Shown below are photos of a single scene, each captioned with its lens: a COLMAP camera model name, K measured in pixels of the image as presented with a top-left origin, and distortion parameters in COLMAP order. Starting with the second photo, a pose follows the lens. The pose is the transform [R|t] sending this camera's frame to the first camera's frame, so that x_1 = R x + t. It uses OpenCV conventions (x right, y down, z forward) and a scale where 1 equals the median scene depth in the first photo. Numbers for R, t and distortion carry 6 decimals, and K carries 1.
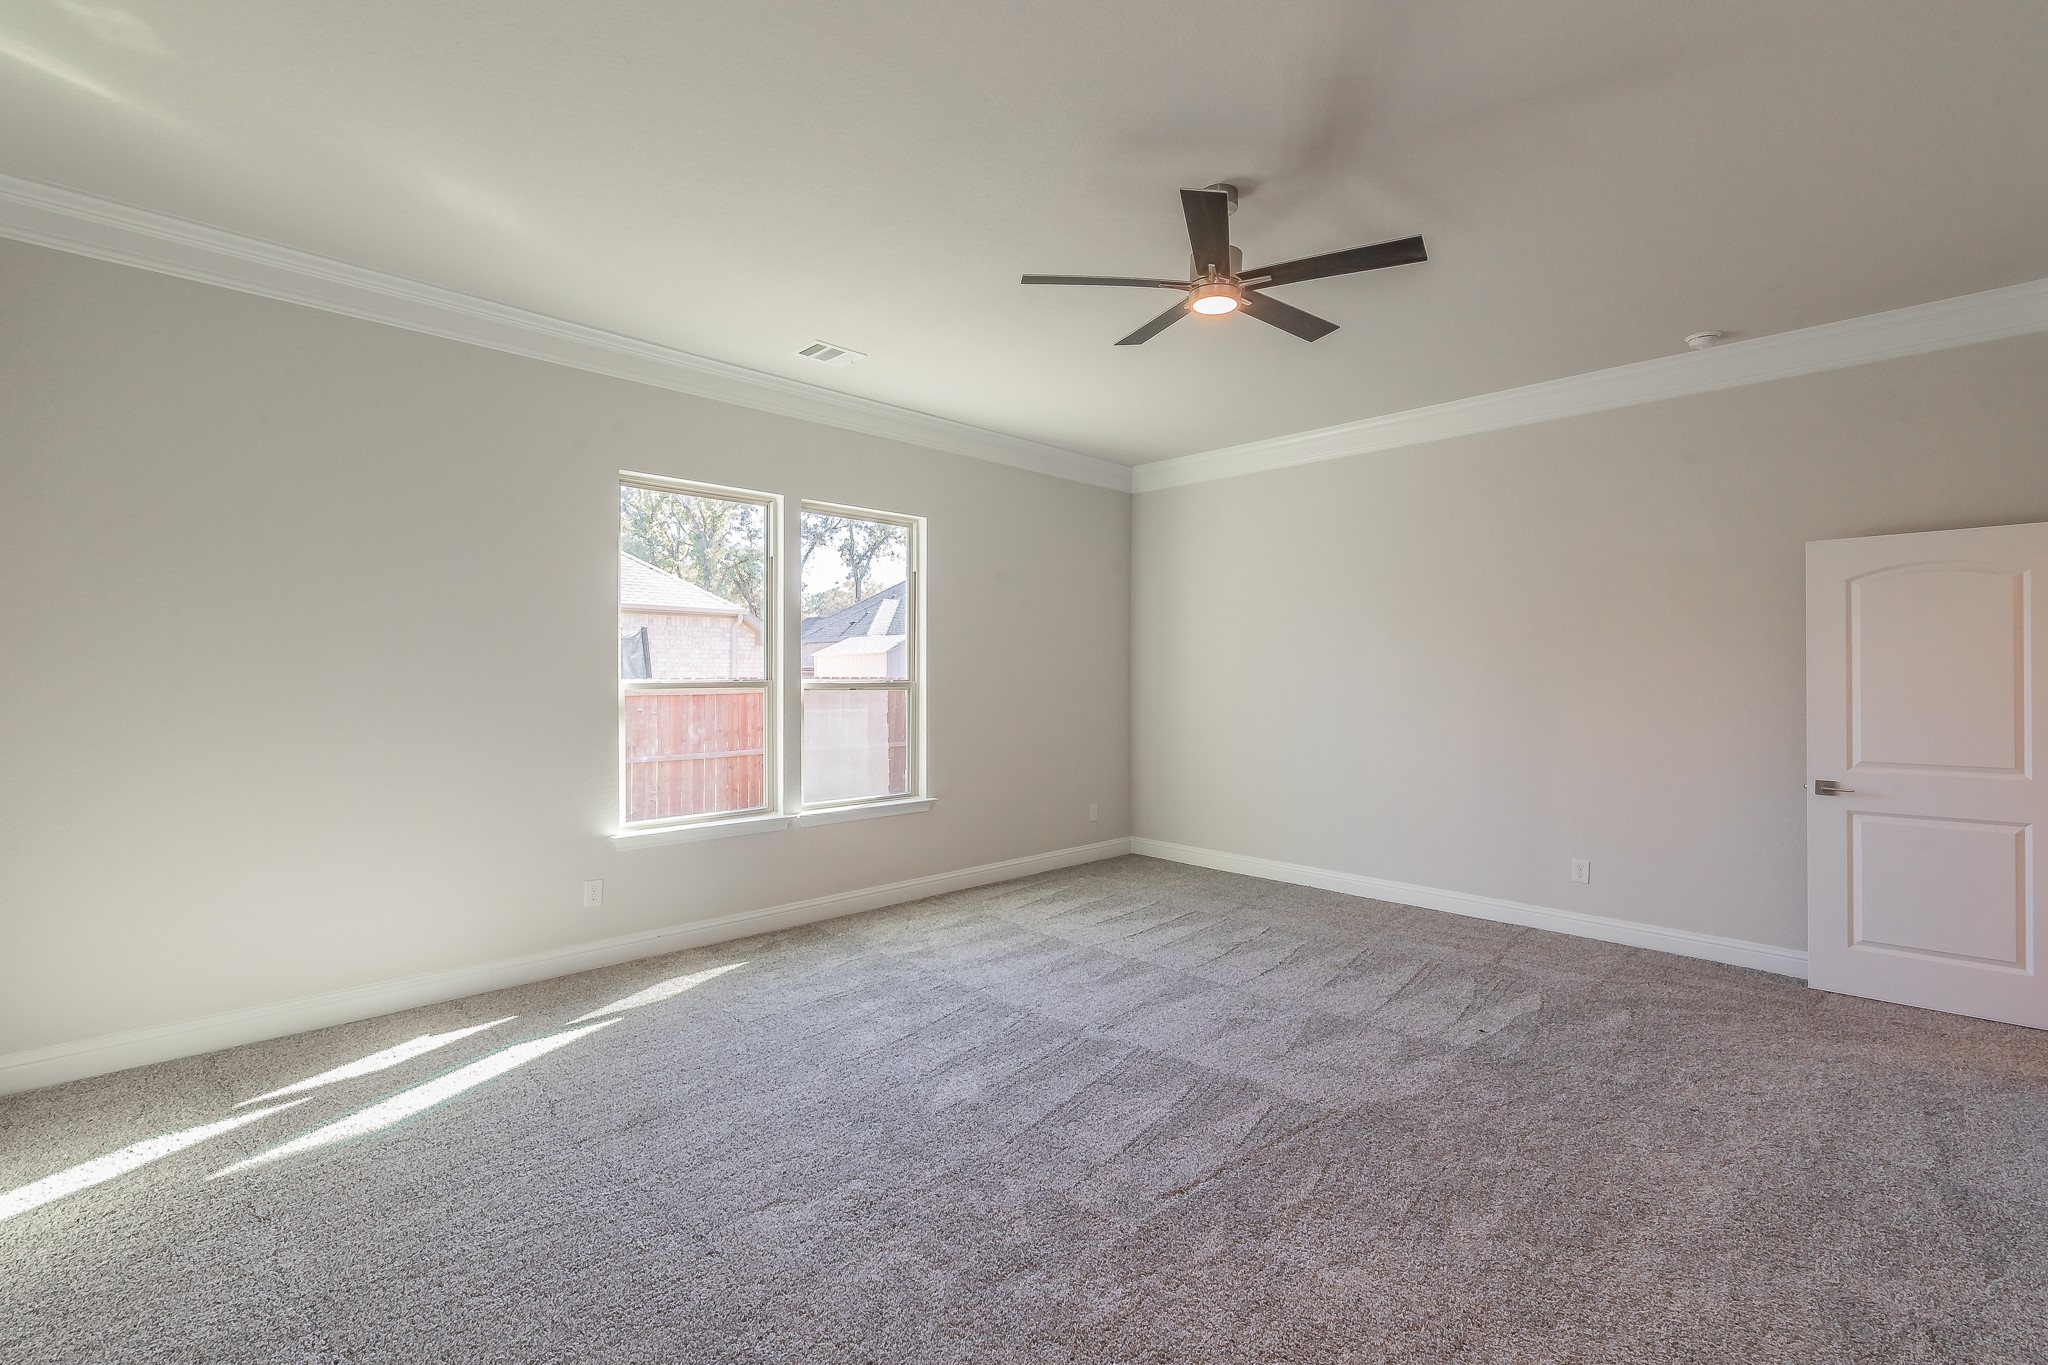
lens RADIAL K [[887.1, 0, 1033.0], [0, 887.1, 680.4], [0, 0, 1]] dist [0.000857, -0.001729]
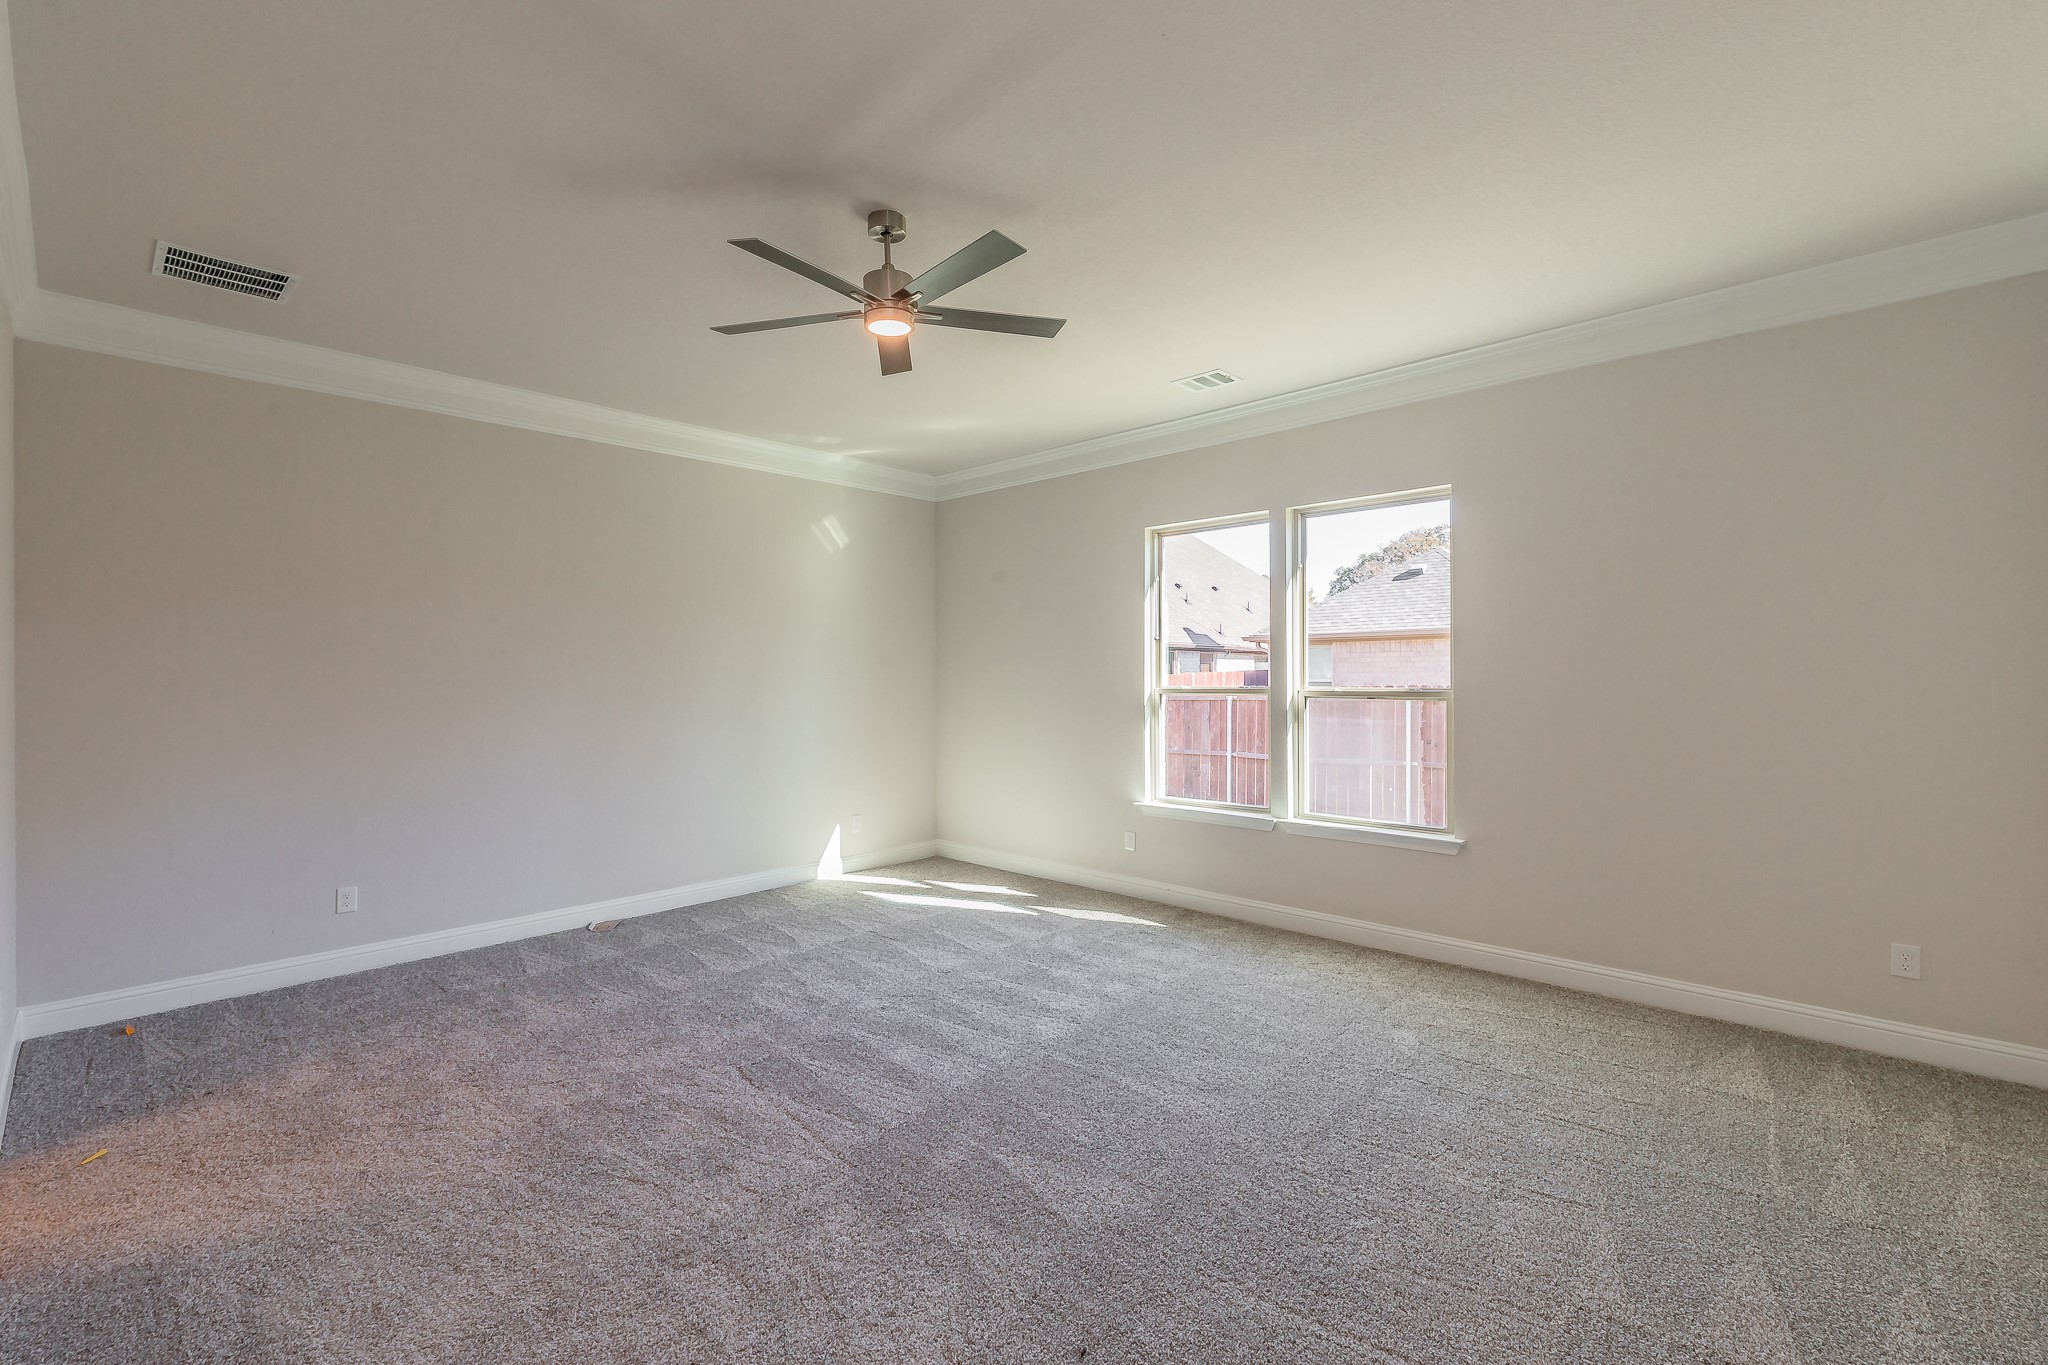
lens RADIAL K [[887.1, 0, 1033.4], [0, 887.1, 681.4], [0, 0, 1]] dist [0.000857, -0.001729]
pose [[0.032945, -0.000822, -0.999457, 0.753624], [-0.002383, 0.999997, -0.000901, -0.005995], [0.999454, 0.002411, 0.032943, 0.689102]]
